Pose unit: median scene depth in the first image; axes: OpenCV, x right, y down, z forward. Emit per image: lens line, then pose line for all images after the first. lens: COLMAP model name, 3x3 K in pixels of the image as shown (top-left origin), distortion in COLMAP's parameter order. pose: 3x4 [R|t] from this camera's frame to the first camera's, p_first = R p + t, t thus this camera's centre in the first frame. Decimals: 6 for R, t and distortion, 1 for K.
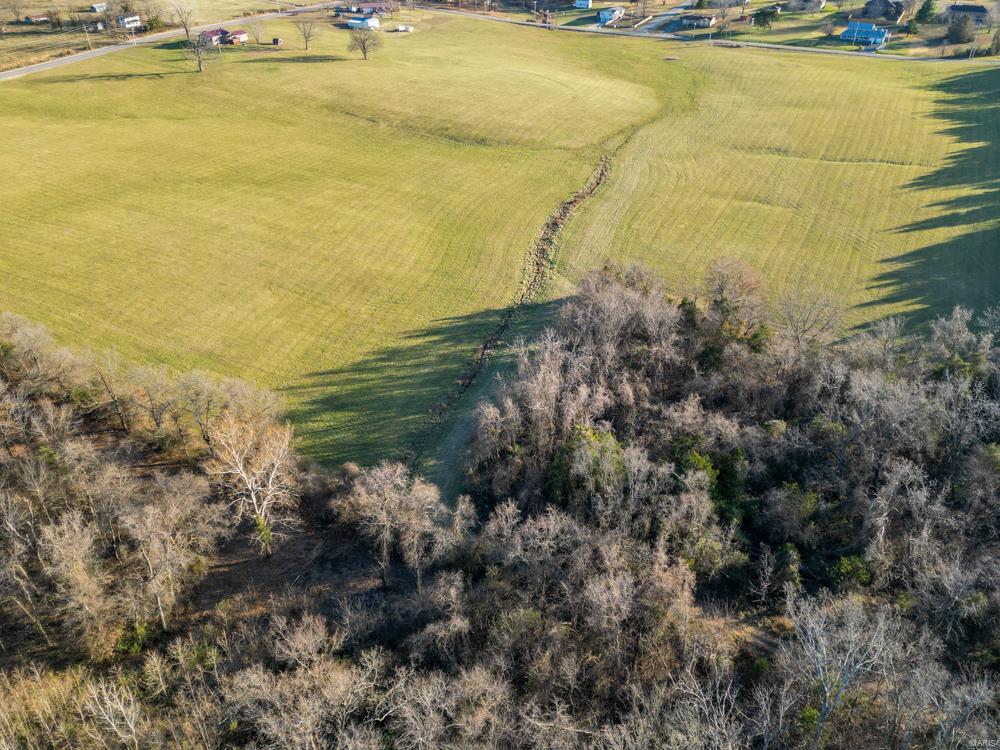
lens RADIAL K [[702.8, 0, 500.0], [0, 702.8, 375.0], [0, 0, 1]] dist [-0.002662, 0.001541]
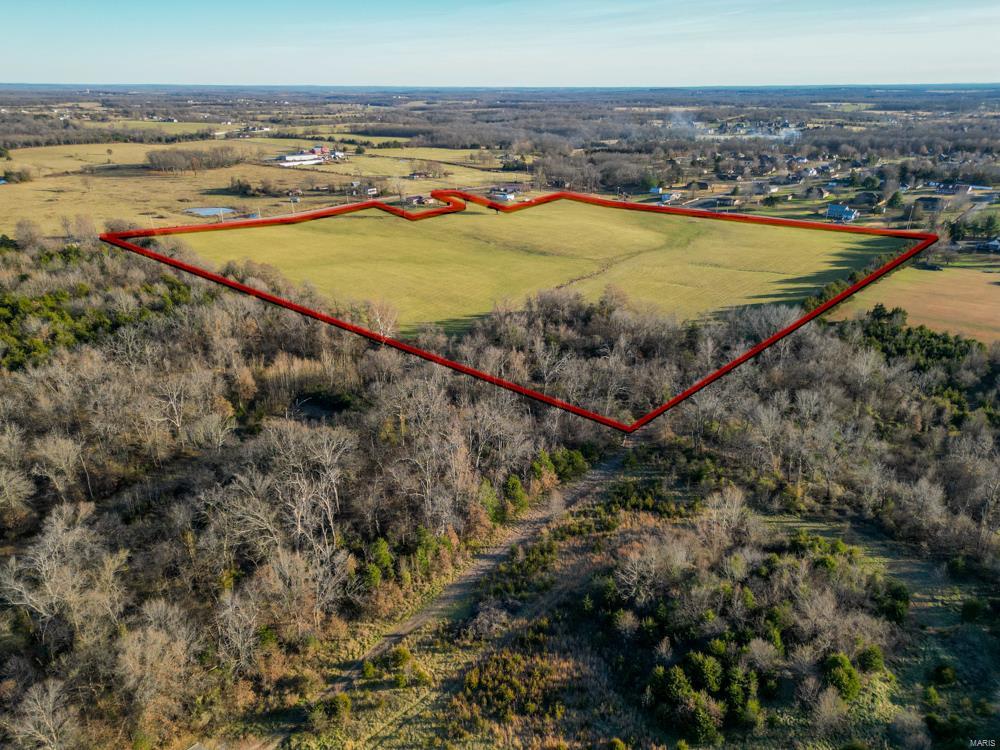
lens RADIAL K [[702.8, 0, 500.0], [0, 702.8, 375.0], [0, 0, 1]] dist [-0.002662, 0.001541]
pose [[0.965941, 0.088436, -0.243181, 0.247581], [-0.145141, 0.963198, -0.226236, 0.285828], [0.214224, 0.253827, 0.943229, -0.461058]]
